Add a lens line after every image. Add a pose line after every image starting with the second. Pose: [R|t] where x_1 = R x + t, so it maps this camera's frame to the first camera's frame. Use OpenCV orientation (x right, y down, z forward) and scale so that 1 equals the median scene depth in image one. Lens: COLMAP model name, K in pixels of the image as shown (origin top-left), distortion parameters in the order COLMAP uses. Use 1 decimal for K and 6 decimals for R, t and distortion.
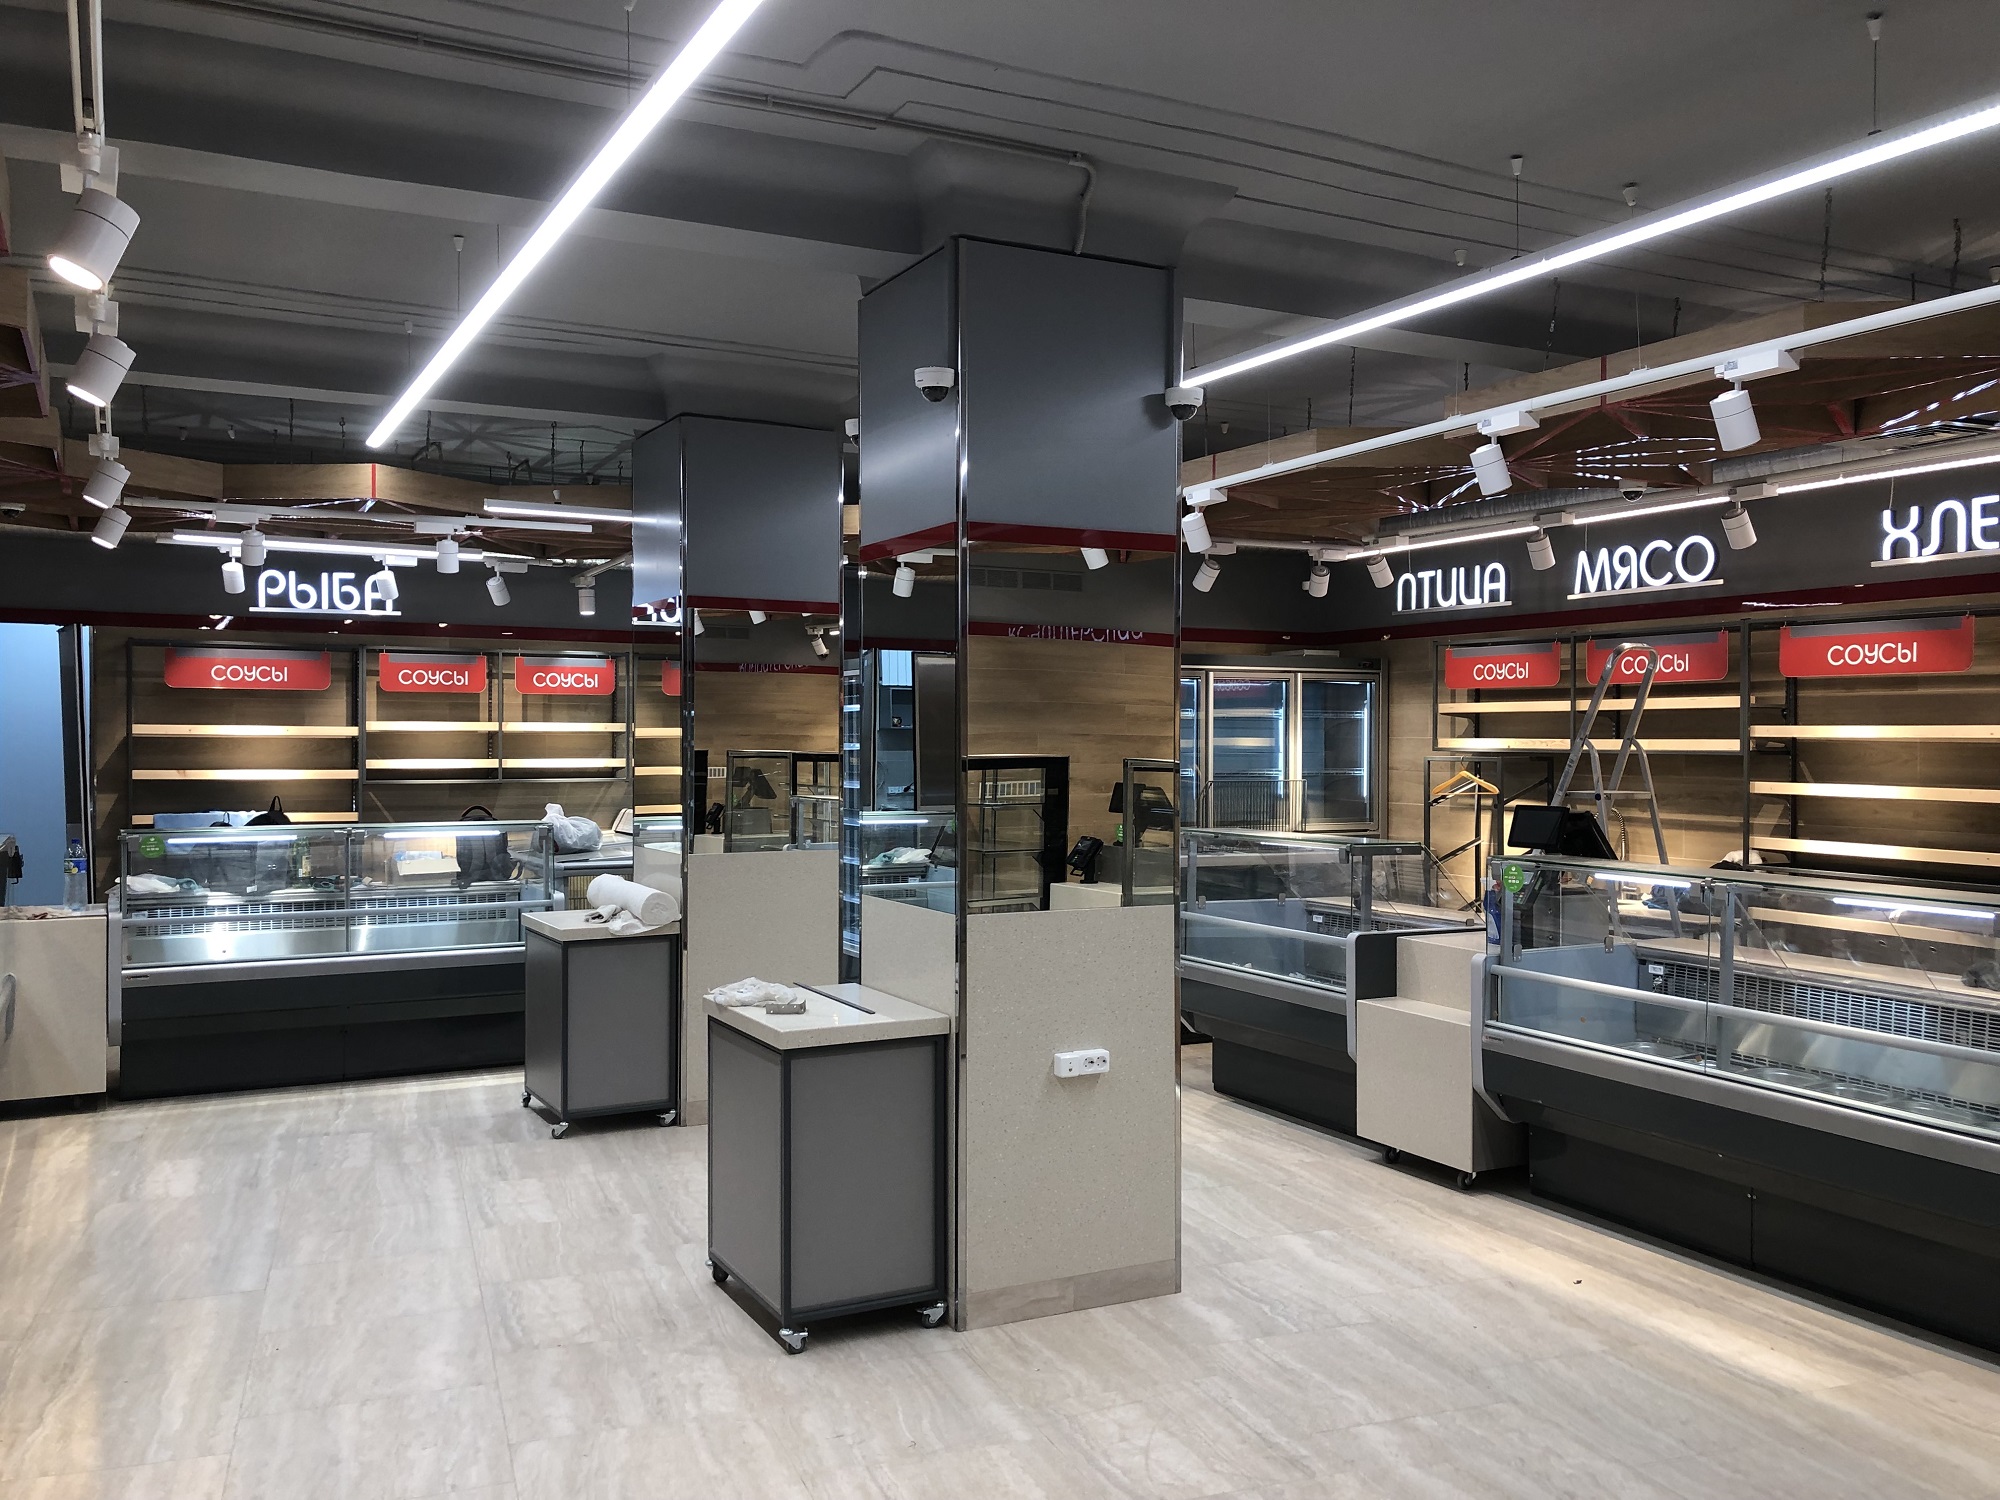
lens RADIAL K [[1645.3, 0, 1018.9], [0, 1645.3, 744.4], [0, 0, 1]] dist [0.071128, -0.066440]
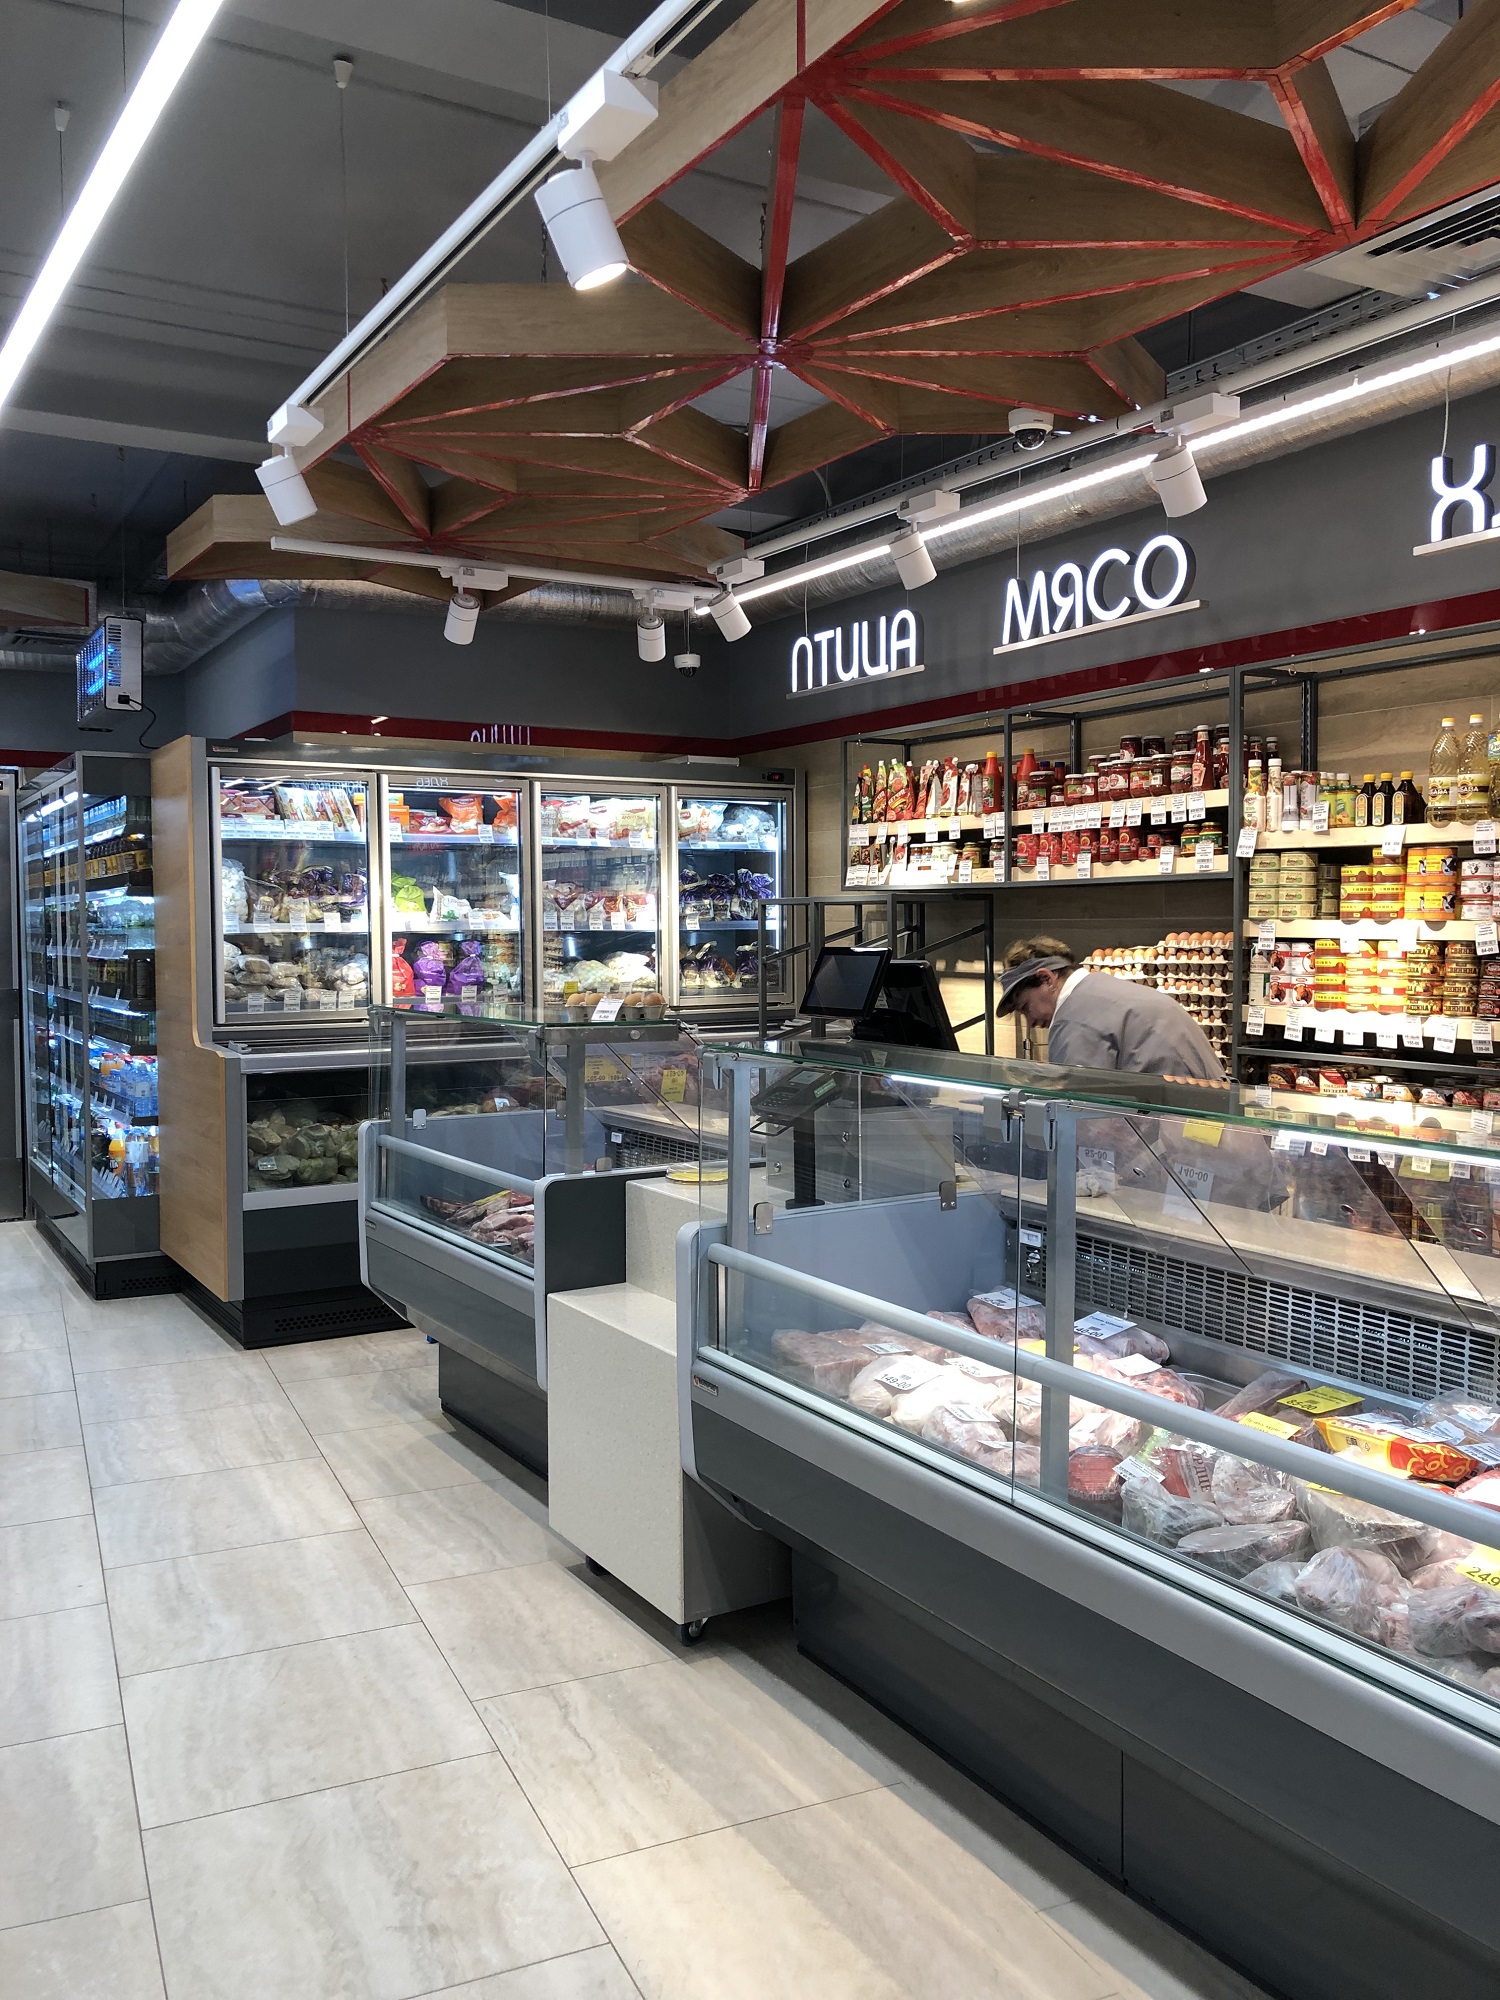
lens RADIAL K [[1656.4, 0, 750.0], [0, 1656.4, 1000.0], [0, 0, 1]] dist [0.062905, -0.110349]
pose [[0.997786, -0.015928, 0.064575, 0.196526], [0.013114, 0.998956, 0.043769, 0.022987], [-0.065205, -0.042825, 0.996953, 0.346516]]
